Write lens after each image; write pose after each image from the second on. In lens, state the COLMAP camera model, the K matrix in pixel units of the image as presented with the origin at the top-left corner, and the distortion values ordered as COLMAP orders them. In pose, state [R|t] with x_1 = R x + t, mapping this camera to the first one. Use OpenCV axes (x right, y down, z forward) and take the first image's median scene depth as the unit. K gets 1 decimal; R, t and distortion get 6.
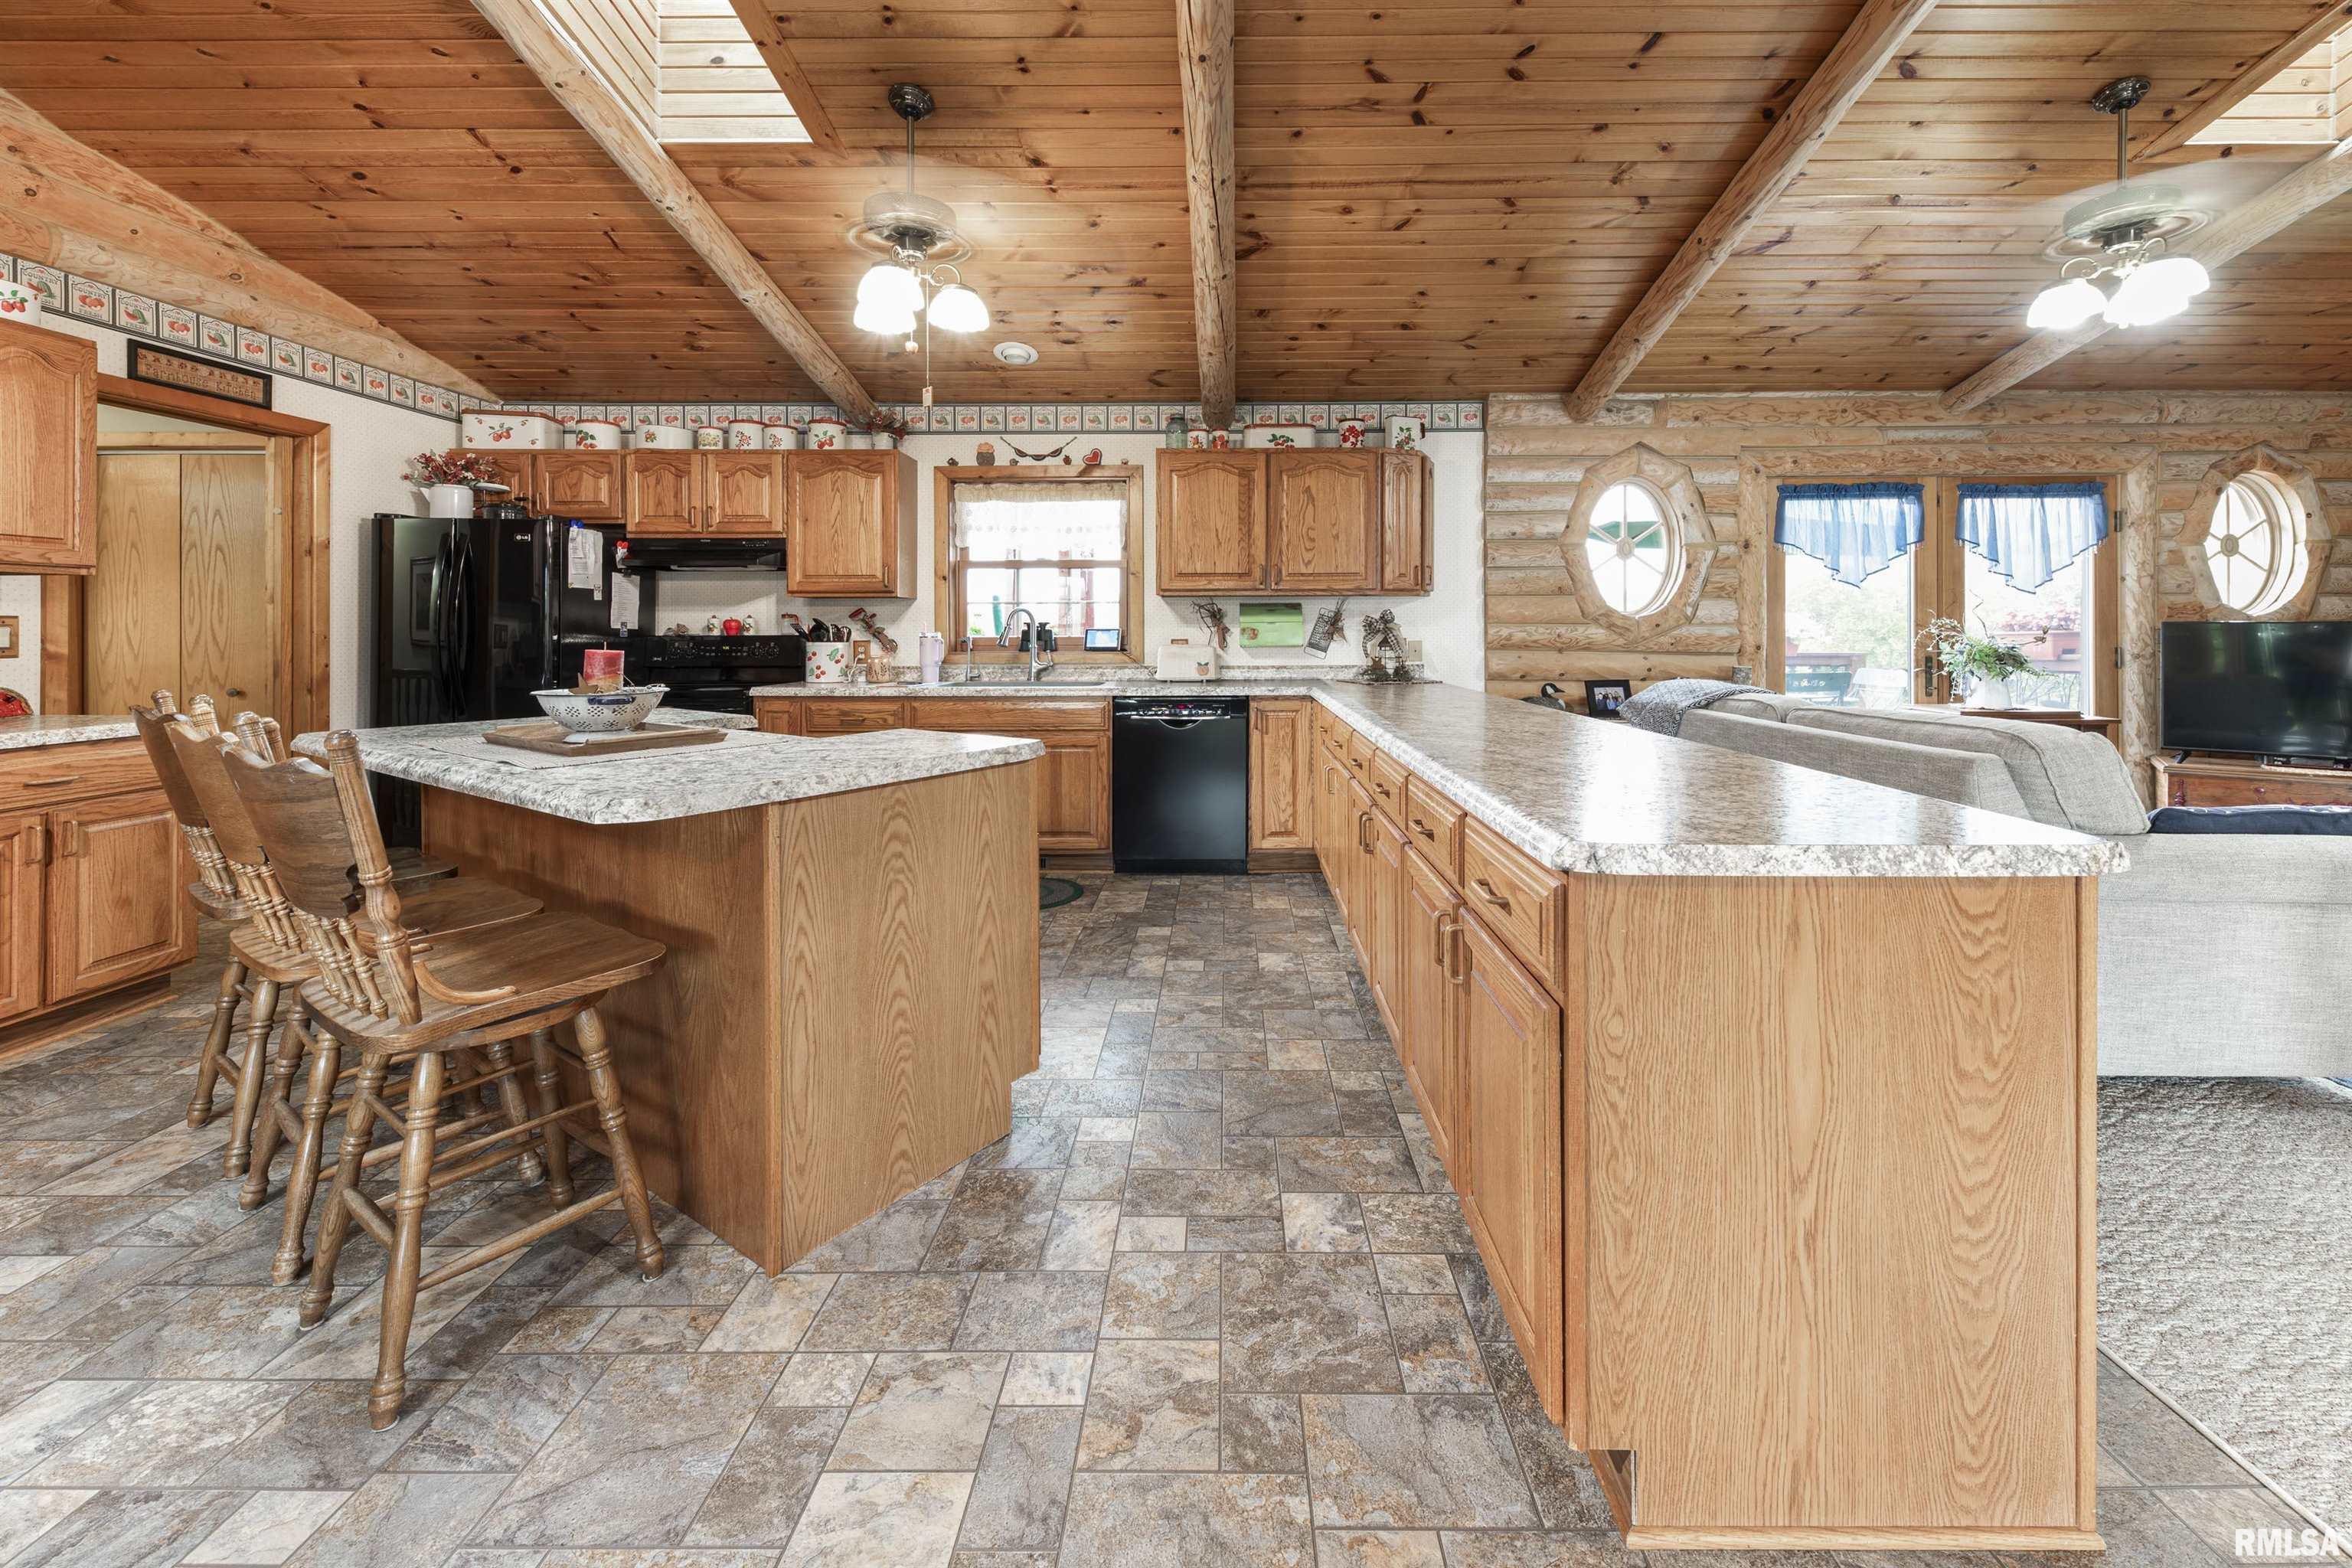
lens RADIAL K [[894.5, 0, 1223.3], [0, 894.5, 634.3], [0, 0, 1]] dist [0.018691, -0.000093]
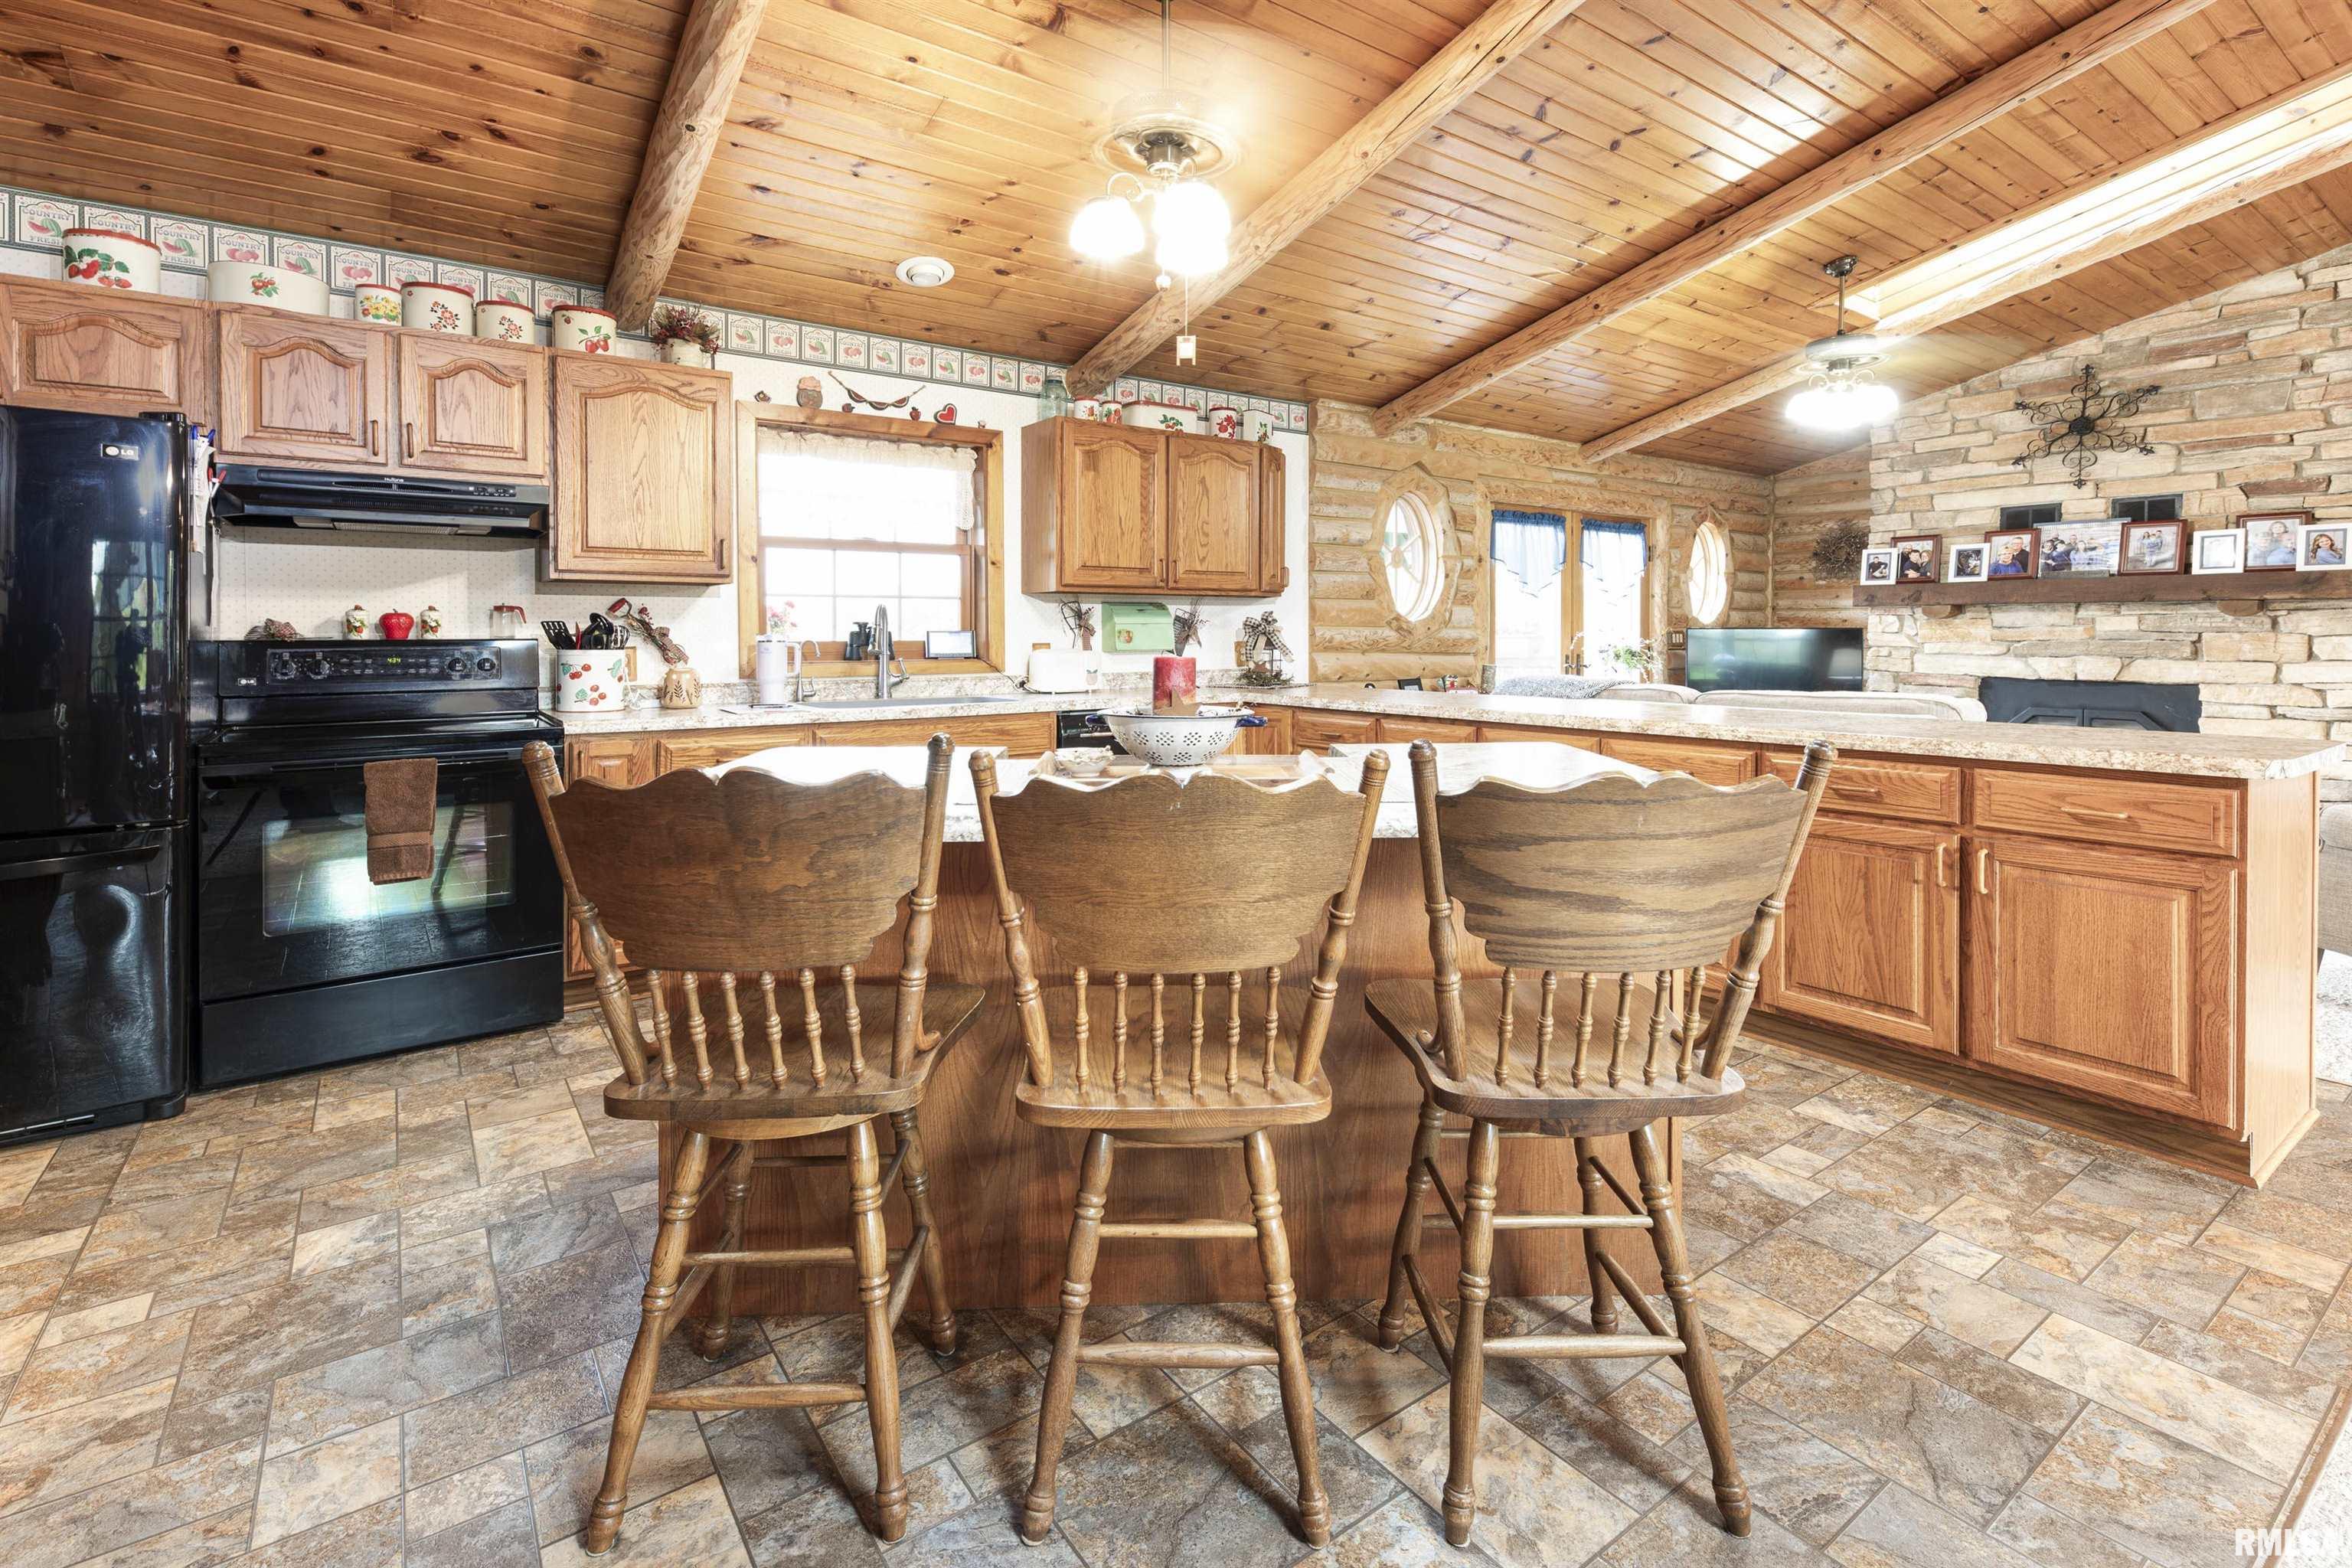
lens RADIAL K [[1048.9, 0, 1147.9], [0, 1048.9, 648.1], [0, 0, 1]] dist [0.023201, -0.005616]
pose [[0.820144, -0.007406, 0.572109, -0.541312], [0.003695, 0.999964, 0.007647, 0.003196], [-0.572145, -0.004158, 0.820142, 0.135570]]
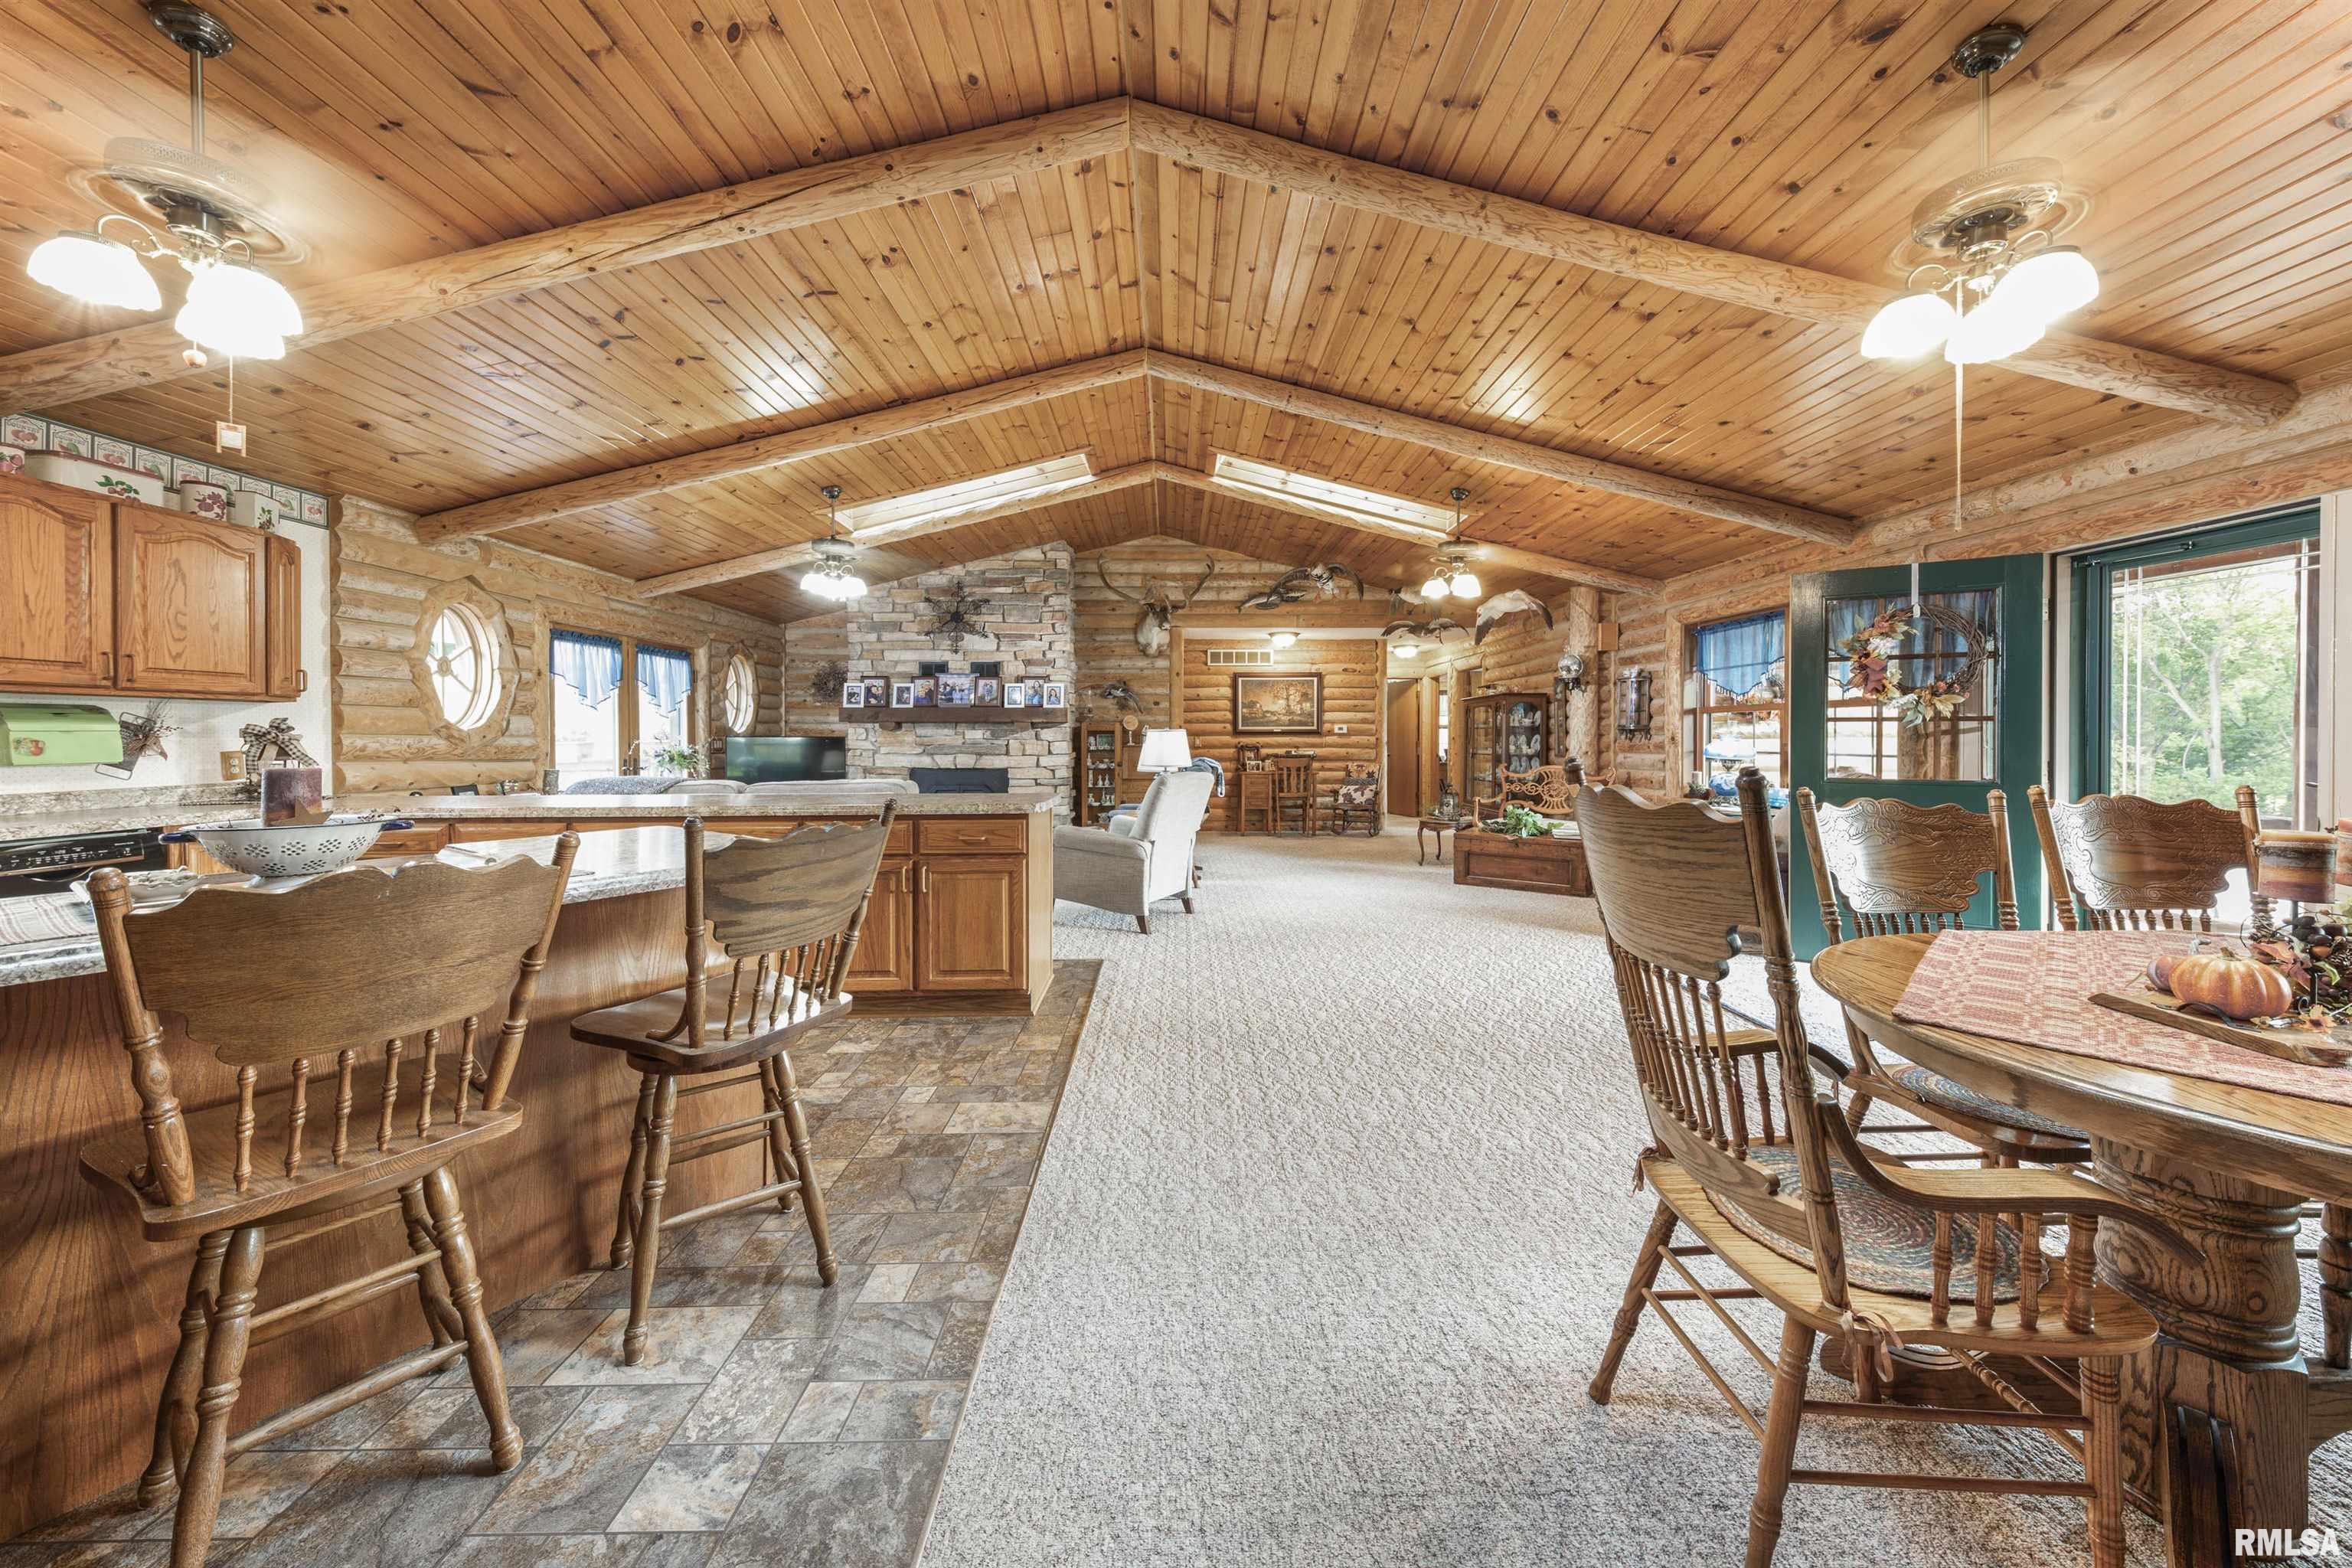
lens RADIAL K [[858.9, 0, 1180.2], [0, 858.9, 747.7], [0, 0, 1]] dist [0.001088, -0.004562]
pose [[-0.015786, -0.009313, 0.999832, -0.633881], [0.008536, 0.999919, 0.009449, 0.001671], [-0.999839, 0.008683, -0.015705, 0.121824]]
